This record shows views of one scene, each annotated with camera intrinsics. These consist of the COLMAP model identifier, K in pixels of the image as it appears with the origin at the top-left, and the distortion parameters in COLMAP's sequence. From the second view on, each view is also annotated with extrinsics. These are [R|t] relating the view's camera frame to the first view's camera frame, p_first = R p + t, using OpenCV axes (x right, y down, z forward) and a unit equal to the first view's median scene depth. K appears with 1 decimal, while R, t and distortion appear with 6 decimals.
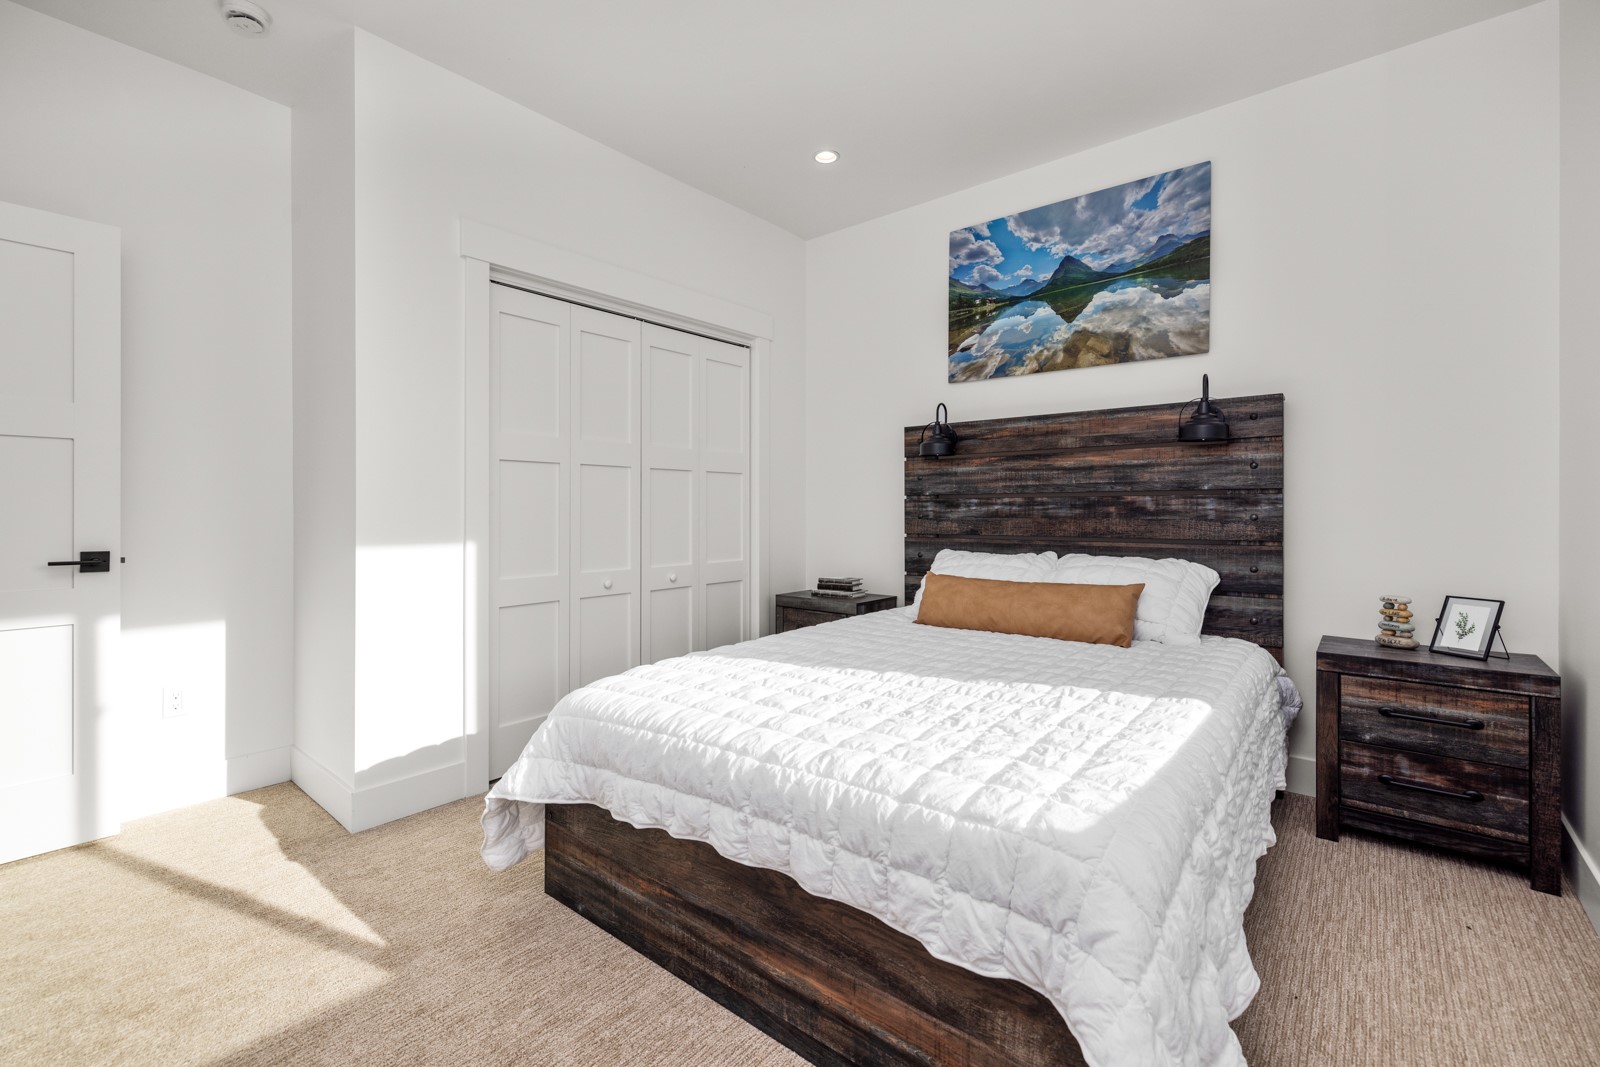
lens RADIAL K [[670.2, 0, 768.6], [0, 670.2, 508.9], [0, 0, 1]] dist [0.000682, -0.000443]
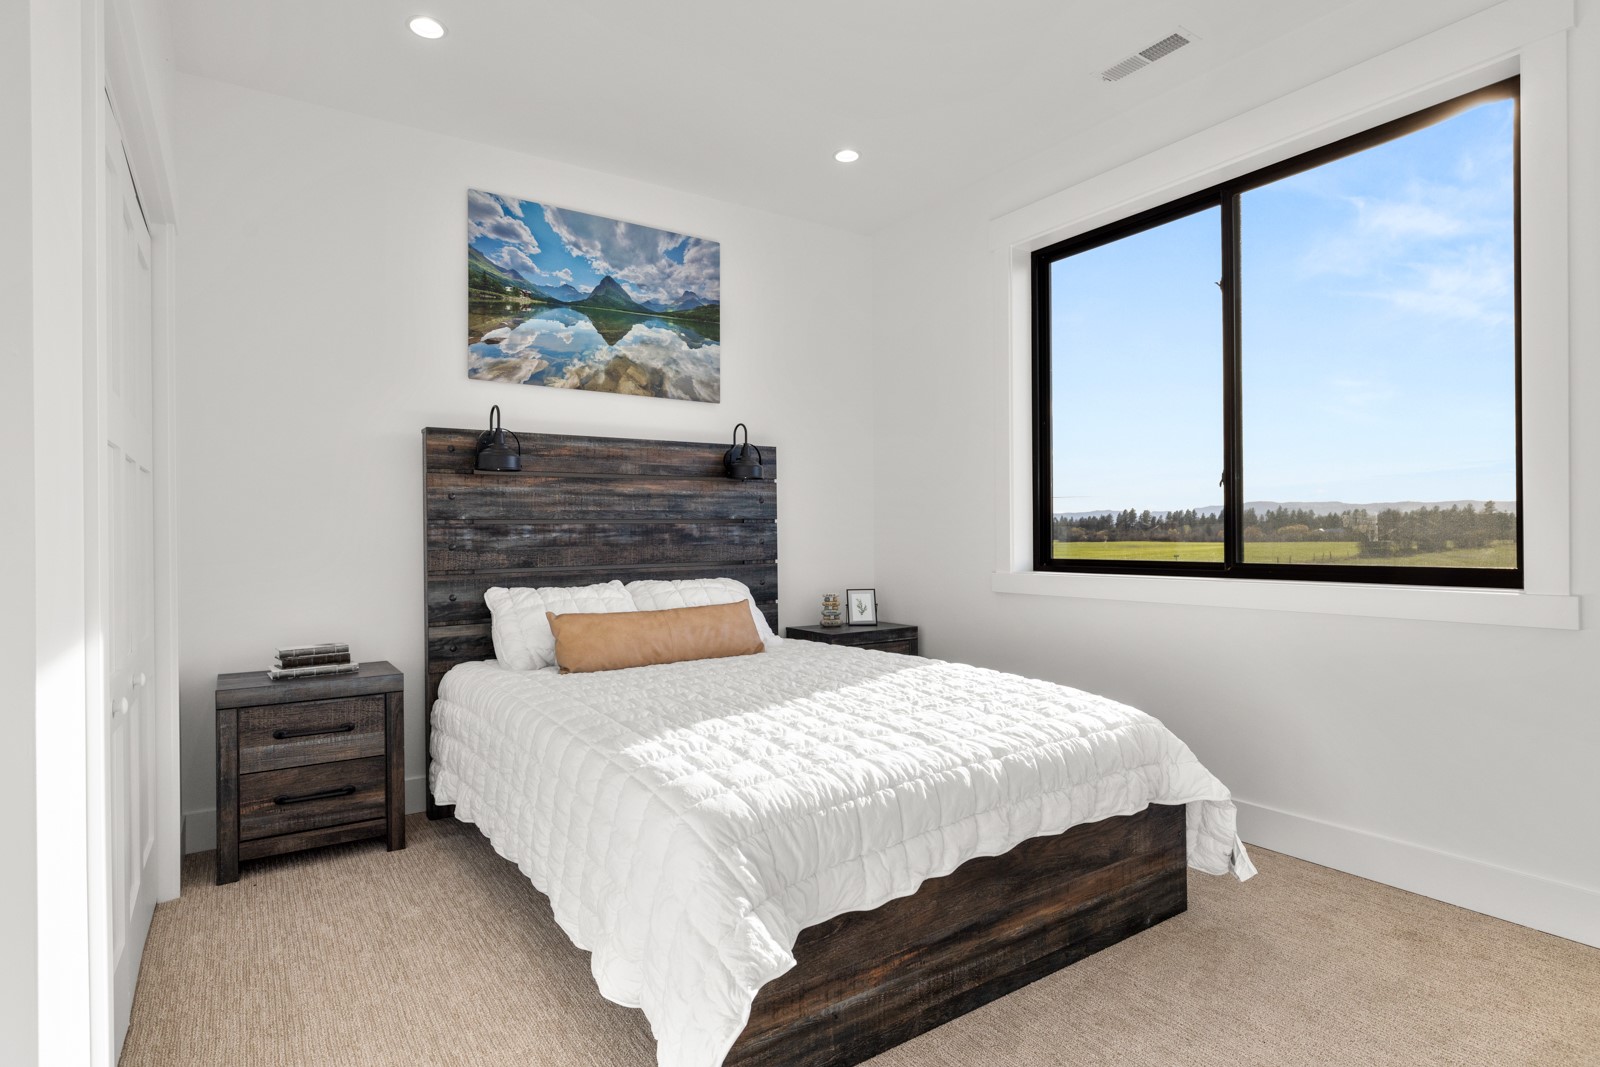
lens RADIAL K [[814.0, 0, 796.3], [0, 814.0, 535.5], [0, 0, 1]] dist [-0.004233, -0.000366]
pose [[0.296169, -0.003247, 0.955130, -0.627161], [0.009357, 0.999956, 0.000498, 0.000974], [-0.955090, 0.008789, 0.296187, 0.409305]]
